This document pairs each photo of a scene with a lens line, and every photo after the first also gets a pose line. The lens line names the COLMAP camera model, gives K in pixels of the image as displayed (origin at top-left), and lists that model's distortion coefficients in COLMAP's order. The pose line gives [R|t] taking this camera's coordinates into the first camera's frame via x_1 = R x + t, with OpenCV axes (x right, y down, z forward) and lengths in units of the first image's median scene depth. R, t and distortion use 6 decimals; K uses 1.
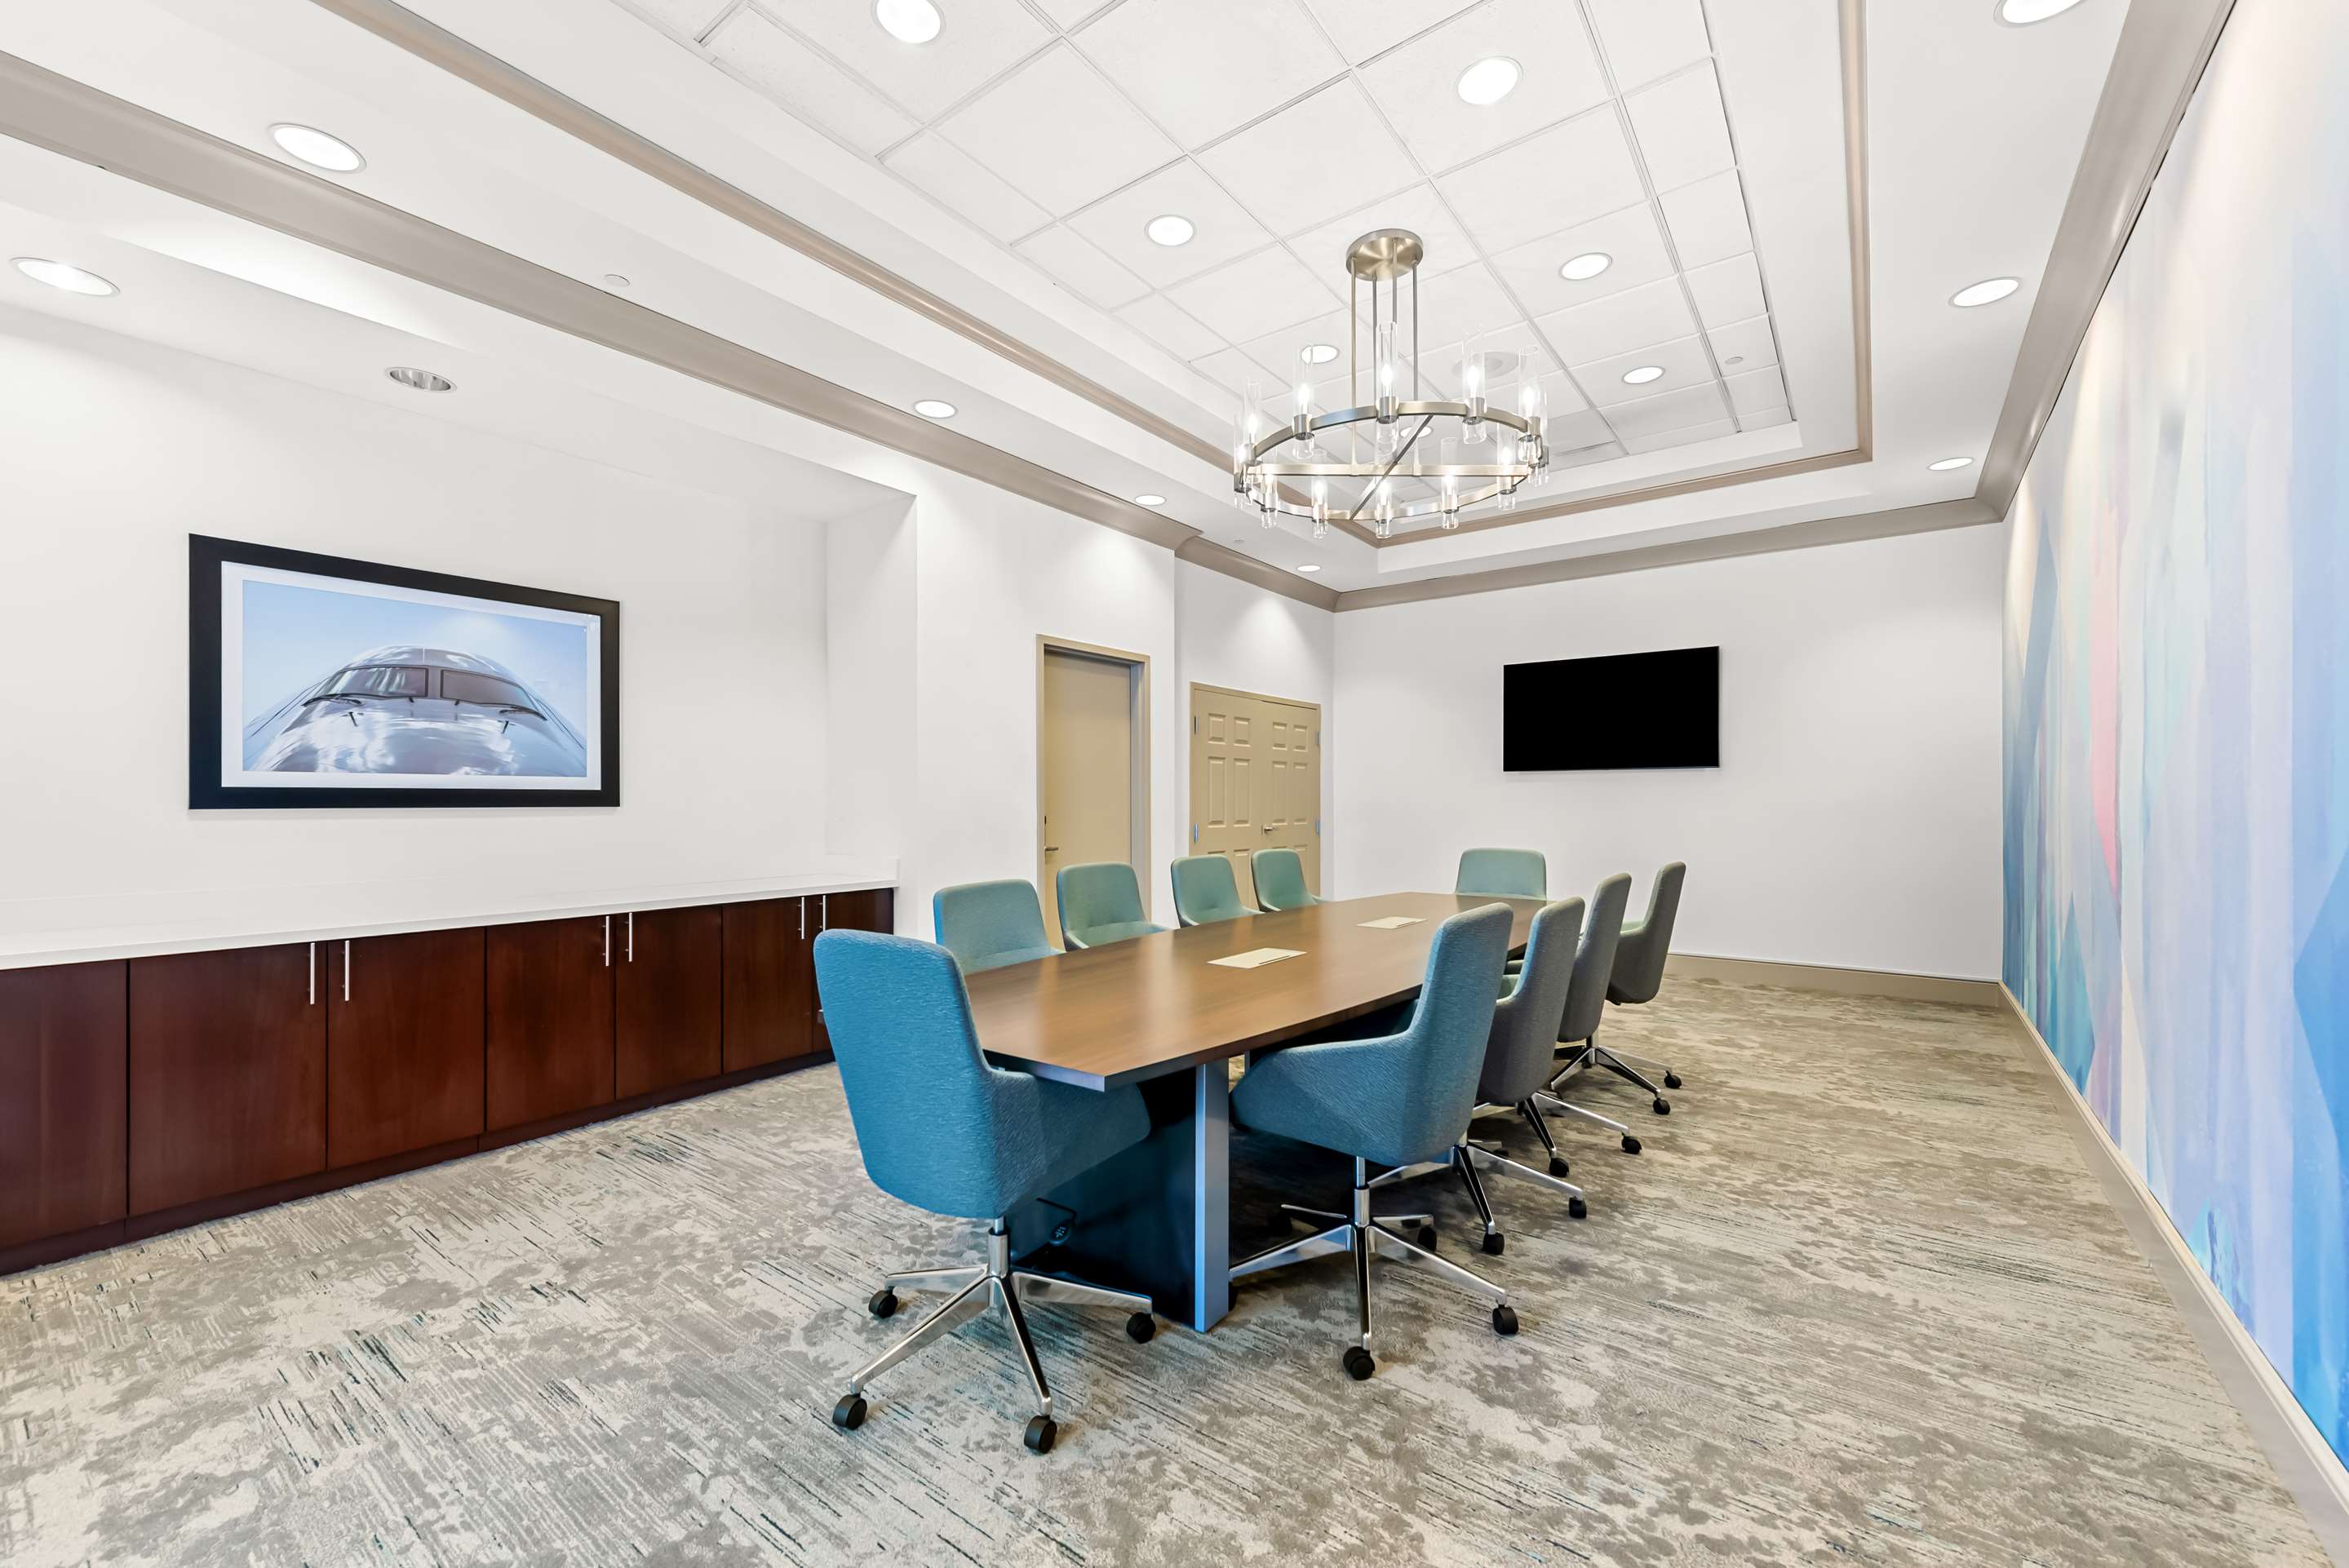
lens RADIAL K [[925.3, 0, 1169.6], [0, 925.3, 793.8], [0, 0, 1]] dist [0.014519, -0.006485]
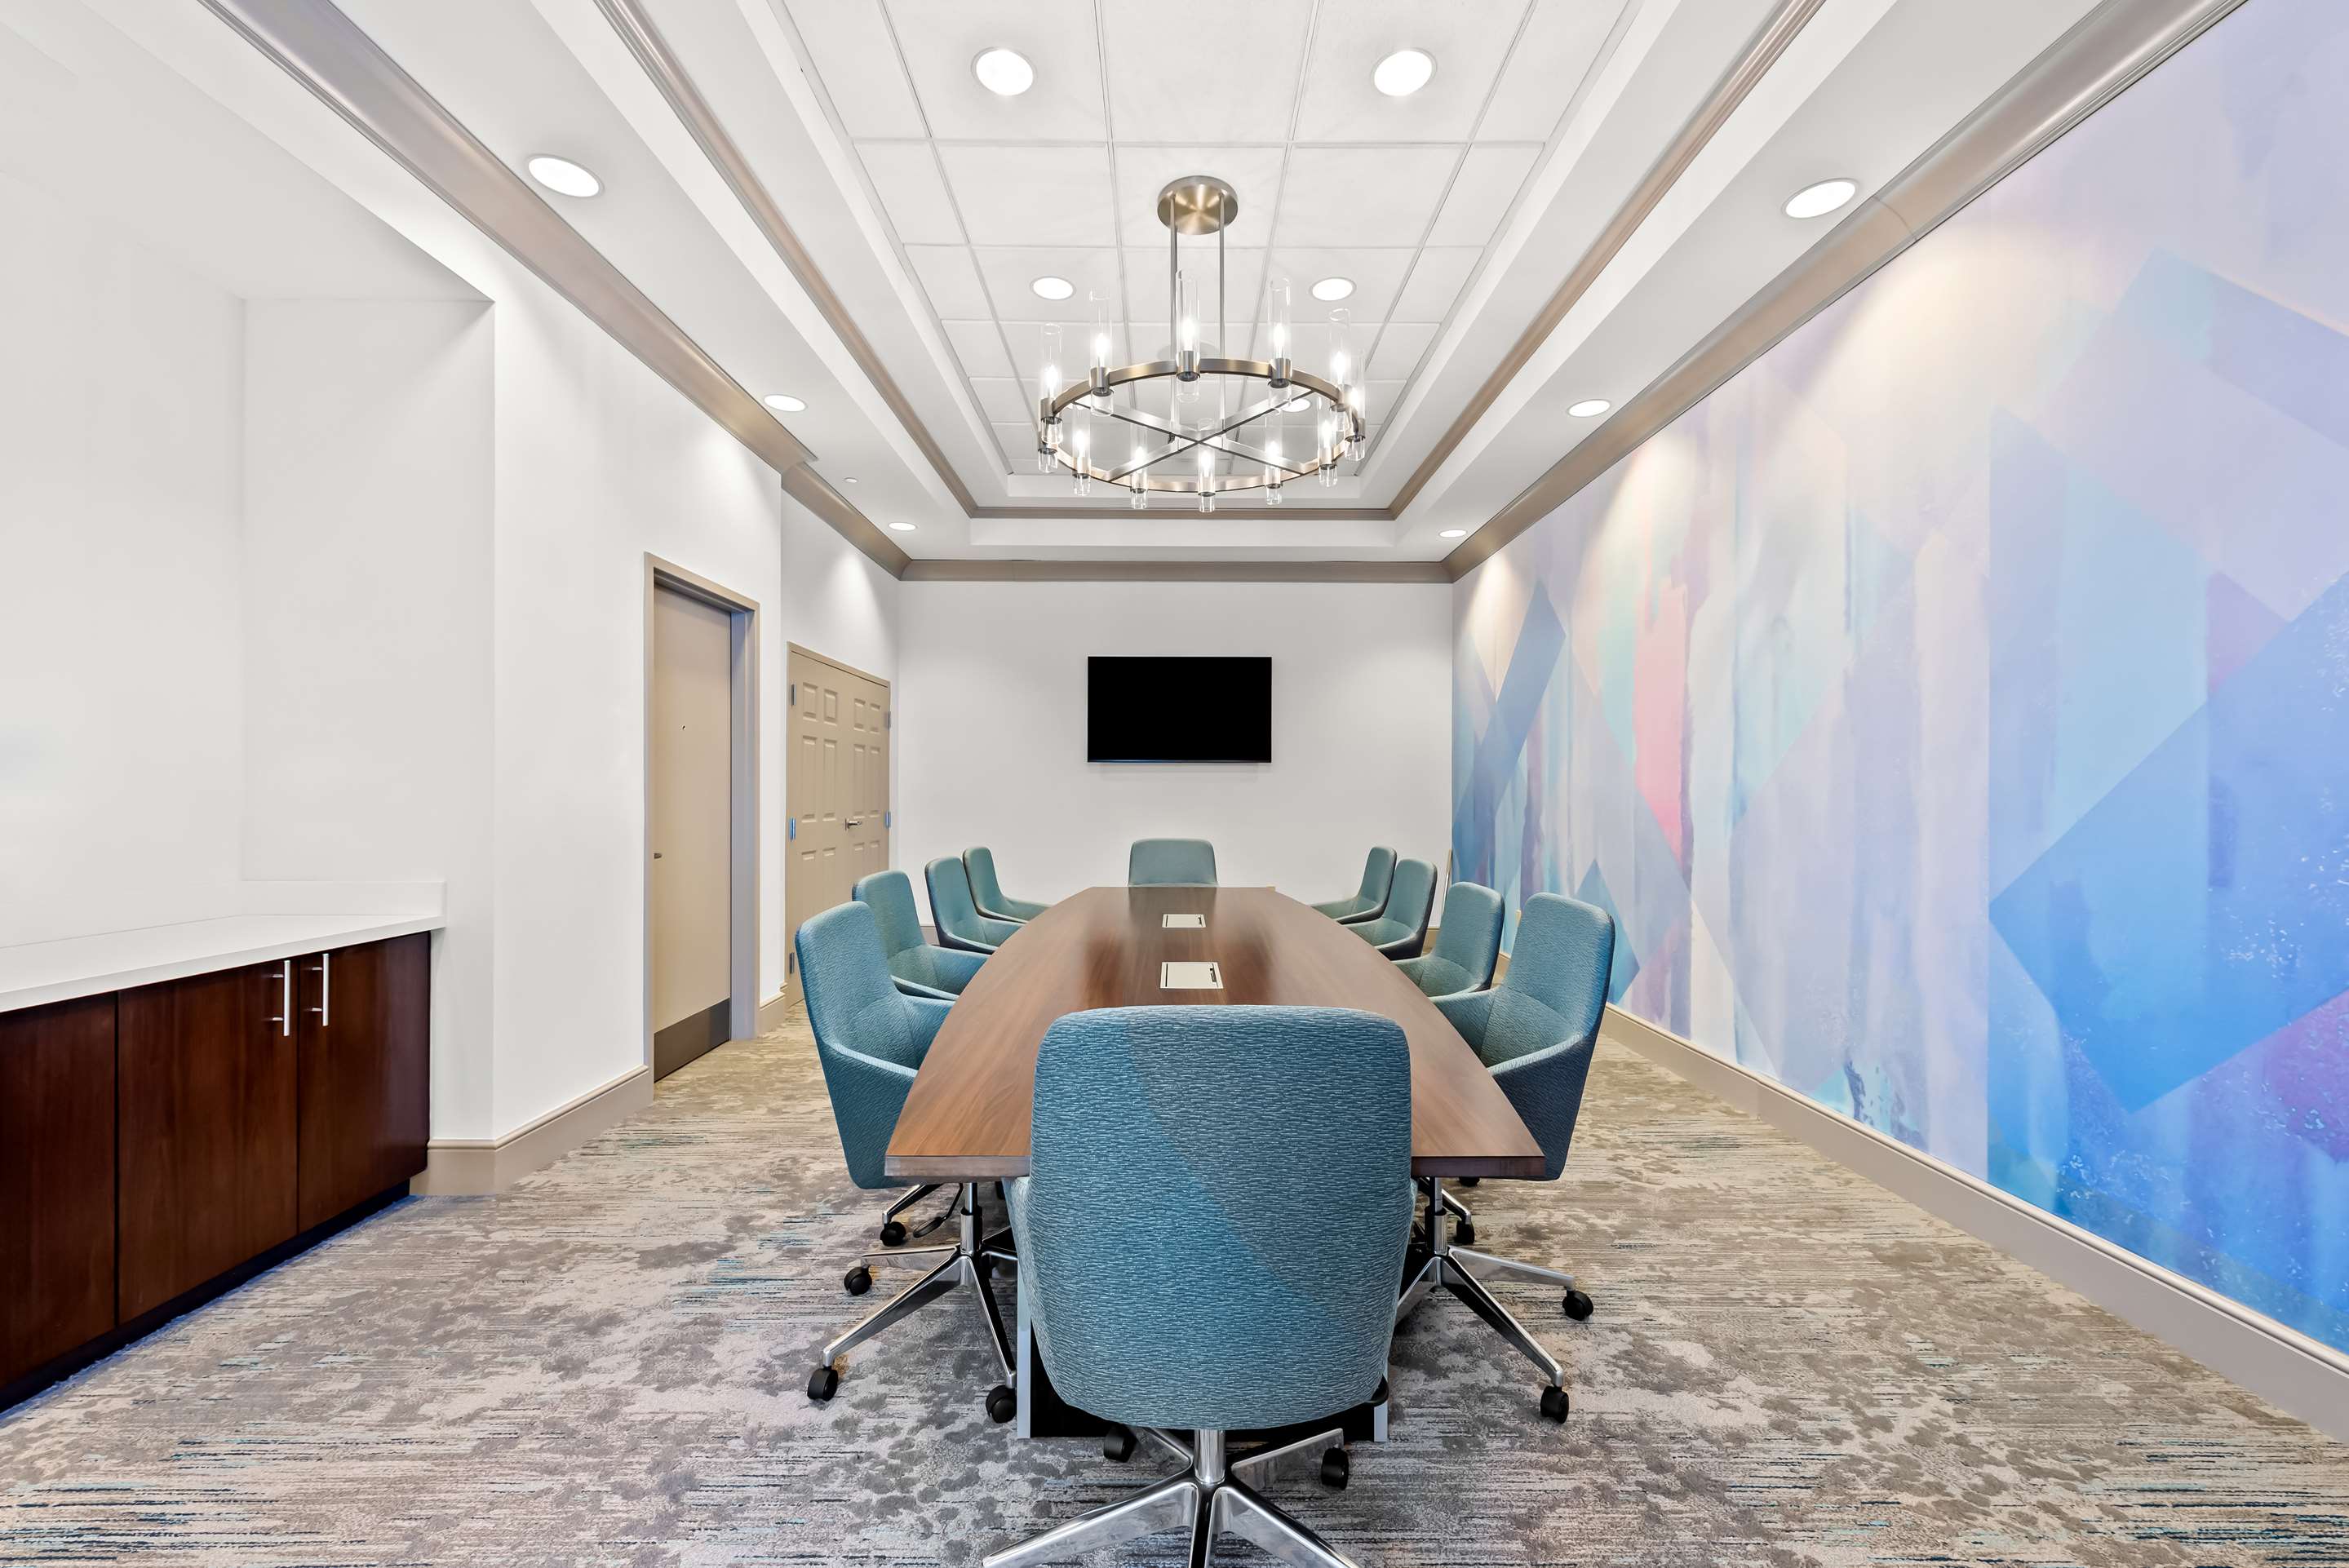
lens RADIAL K [[933.9, 0, 1174.5], [0, 933.9, 784.0], [0, 0, 1]] dist [0.004098, -0.000556]
pose [[0.797939, 0.008628, 0.602676, -0.347671], [-0.009036, 0.999956, -0.002353, 0.003123], [-0.602670, -0.003568, 0.797983, 0.259724]]
